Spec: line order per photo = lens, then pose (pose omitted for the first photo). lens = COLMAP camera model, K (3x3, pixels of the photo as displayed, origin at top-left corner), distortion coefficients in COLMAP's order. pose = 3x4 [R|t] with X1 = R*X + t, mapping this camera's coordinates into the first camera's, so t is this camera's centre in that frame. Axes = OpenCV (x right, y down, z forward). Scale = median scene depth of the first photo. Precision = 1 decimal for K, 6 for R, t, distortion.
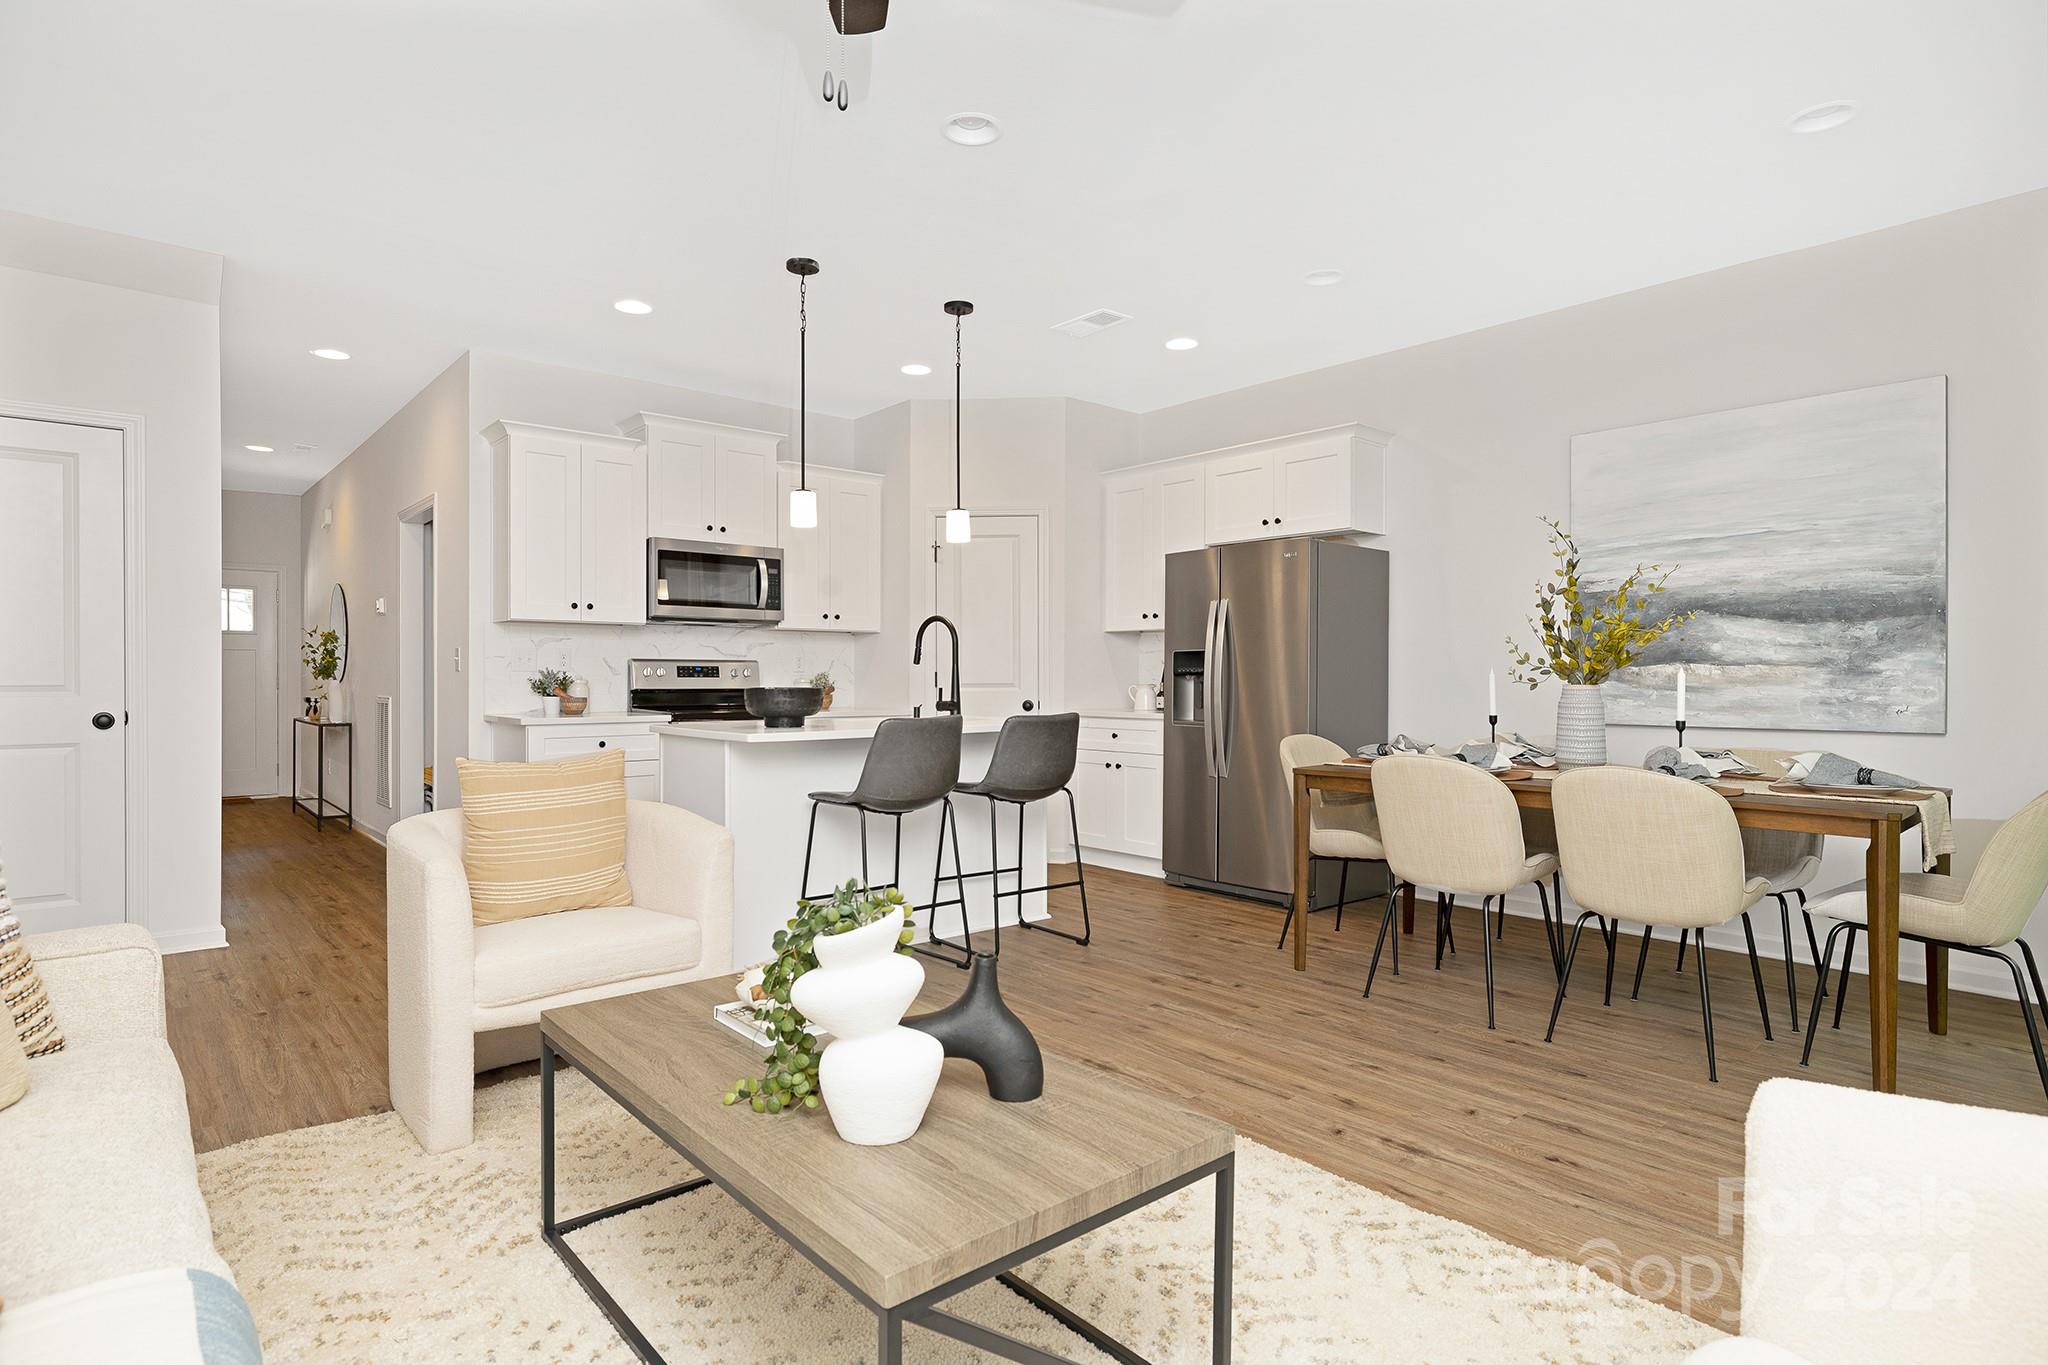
lens RADIAL K [[1074.3, 0, 1020.9], [0, 1074.3, 678.0], [0, 0, 1]] dist [-0.014661, -0.000461]
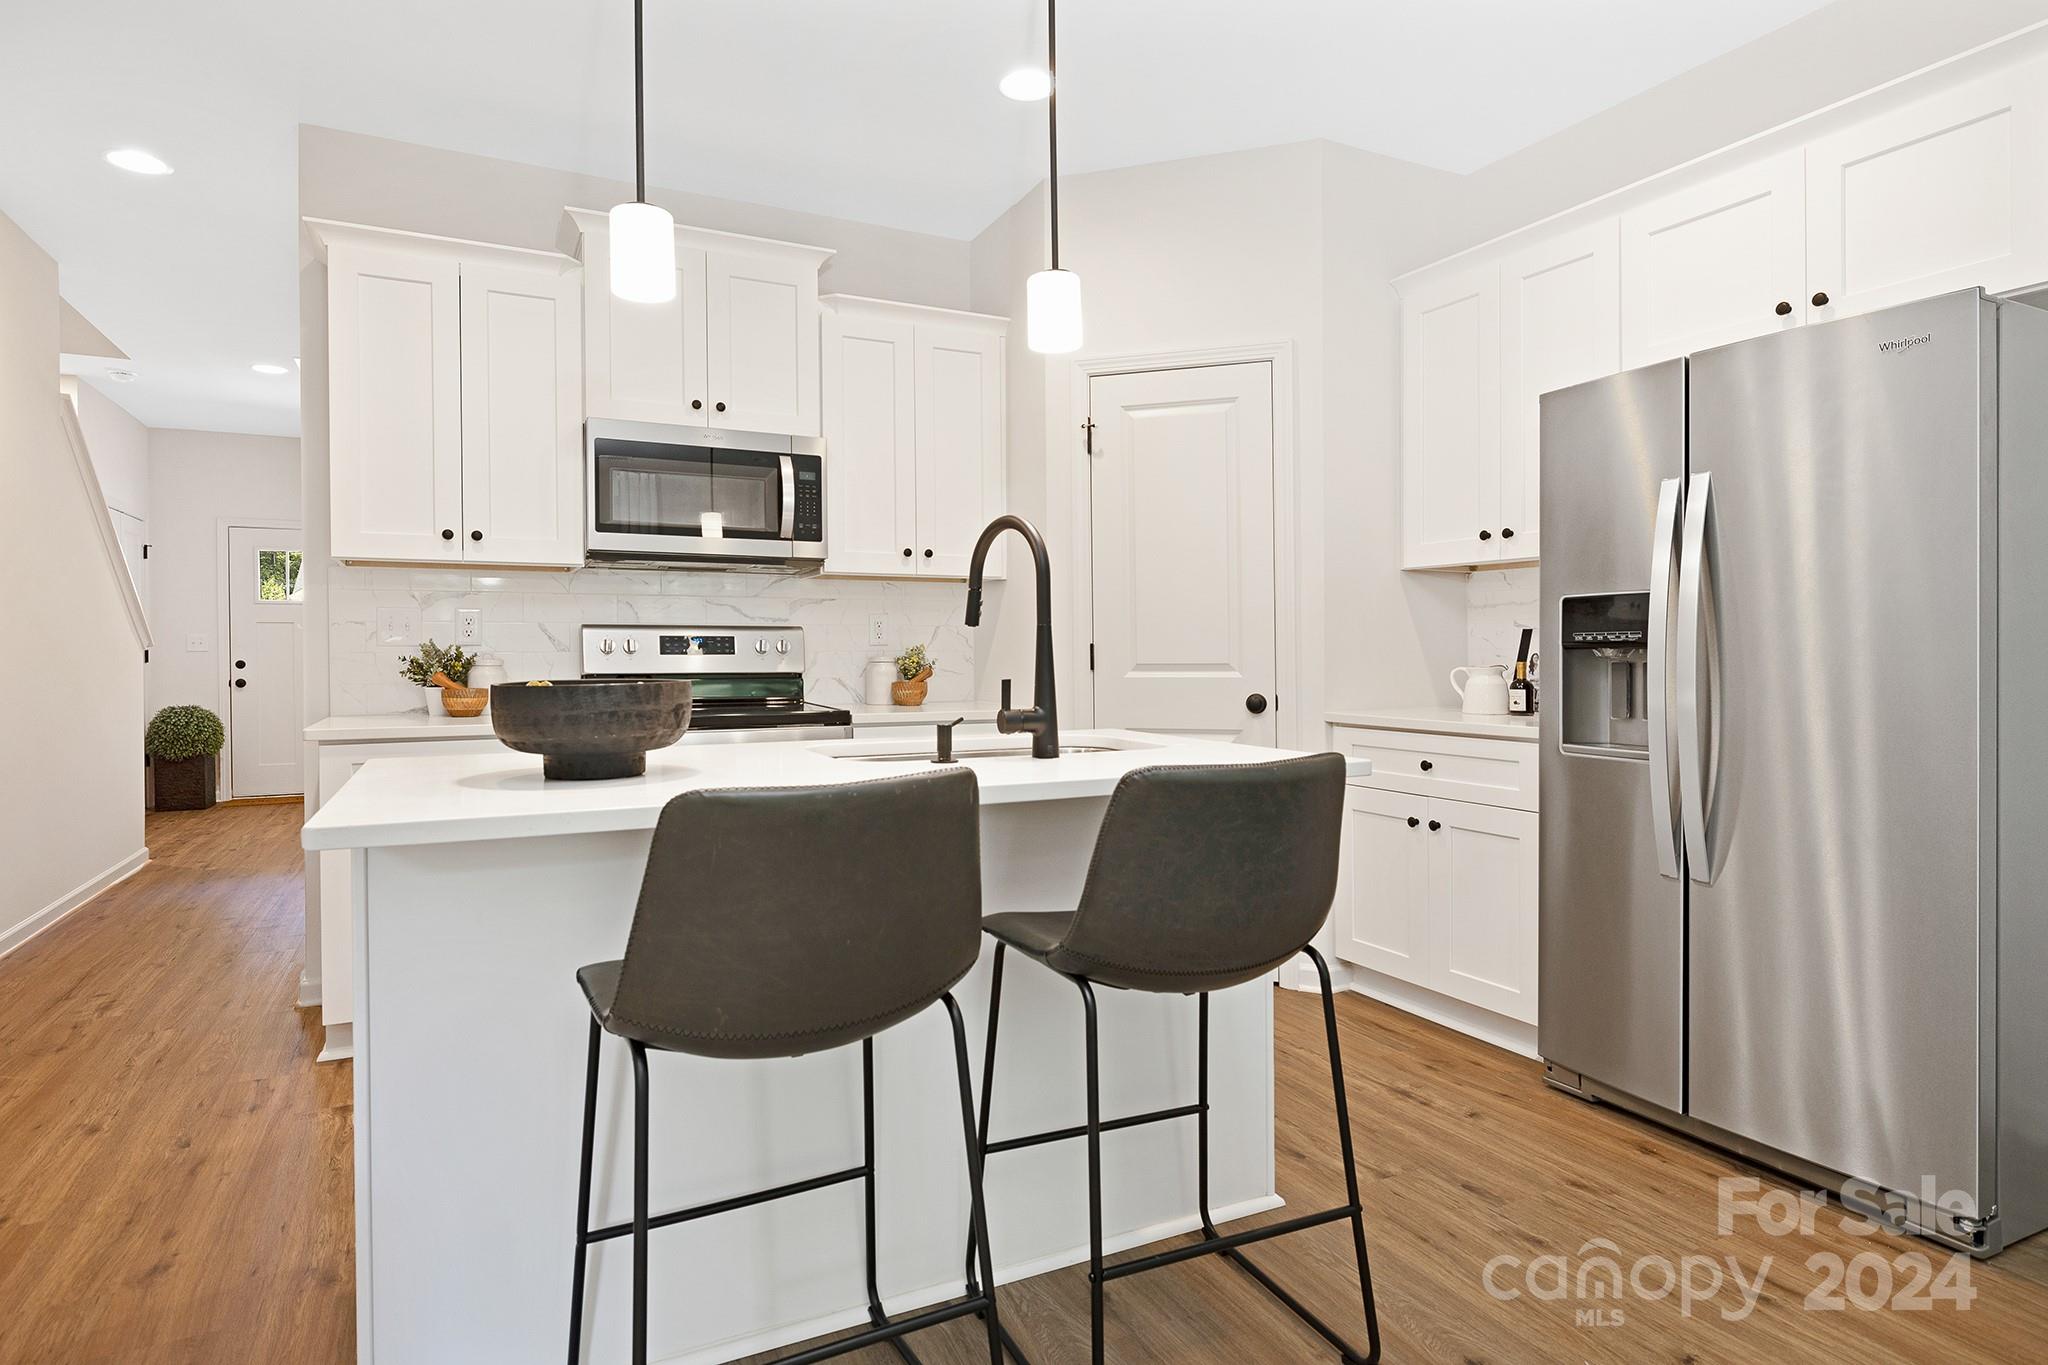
lens RADIAL K [[1074.3, 0, 961.1], [0, 1074.3, 648.8], [0, 0, 1]] dist [-0.014661, -0.000461]
pose [[0.954853, -0.003432, -0.297060, 0.028682], [0.002672, 0.999992, -0.002965, -0.001569], [0.297068, 0.002038, 0.954854, 0.472365]]
